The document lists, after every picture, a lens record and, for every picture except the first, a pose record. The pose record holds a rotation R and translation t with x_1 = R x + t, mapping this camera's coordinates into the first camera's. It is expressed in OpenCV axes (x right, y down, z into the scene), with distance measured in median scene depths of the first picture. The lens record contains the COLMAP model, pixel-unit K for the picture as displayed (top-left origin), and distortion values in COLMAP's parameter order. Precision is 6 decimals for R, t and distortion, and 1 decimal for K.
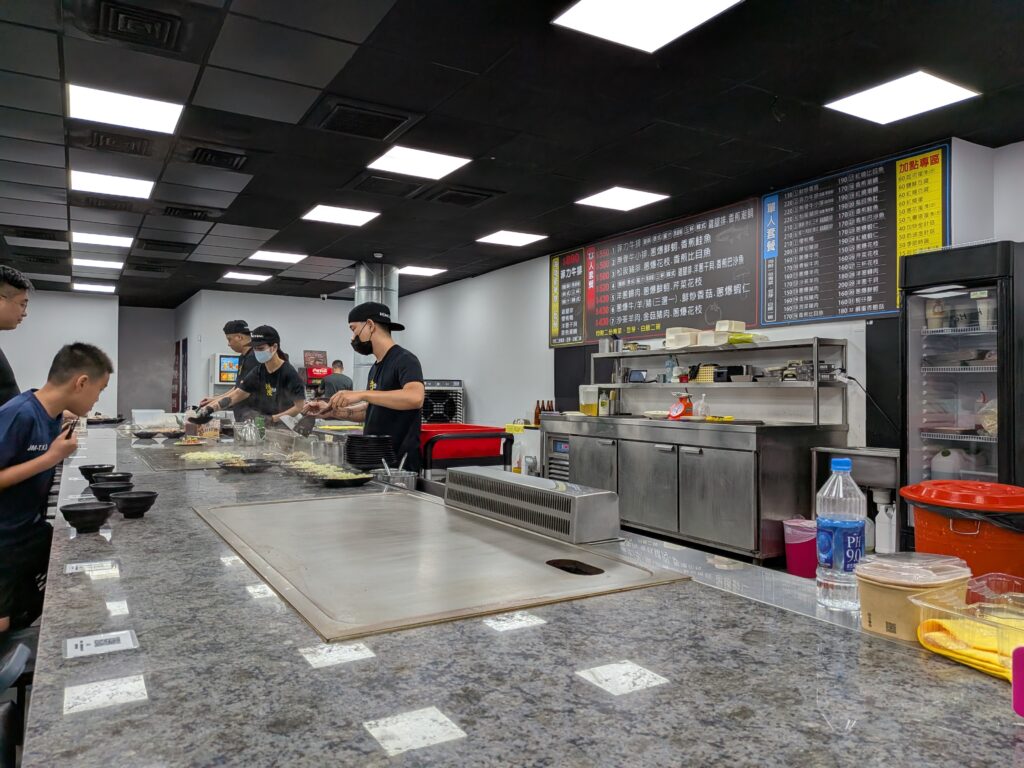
lens RADIAL K [[738.4, 0, 512.0], [0, 738.4, 384.0], [0, 0, 1]] dist [-0.000966, -0.070472]
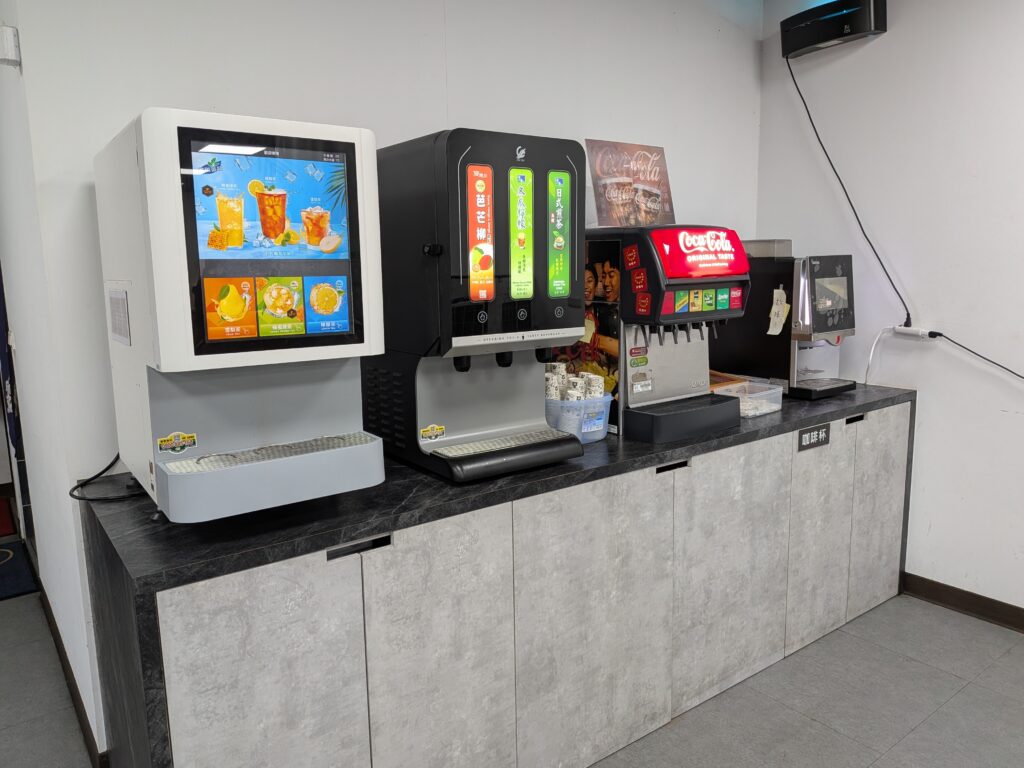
lens RADIAL K [[738.4, 0, 512.0], [0, 738.4, 384.0], [0, 0, 1]] dist [-0.000966, -0.070472]
pose [[0.994670, -0.037590, 0.096013, -0.477888], [0.022148, 0.987333, 0.157106, -0.021157], [-0.100702, -0.154142, 0.982904, 1.171003]]
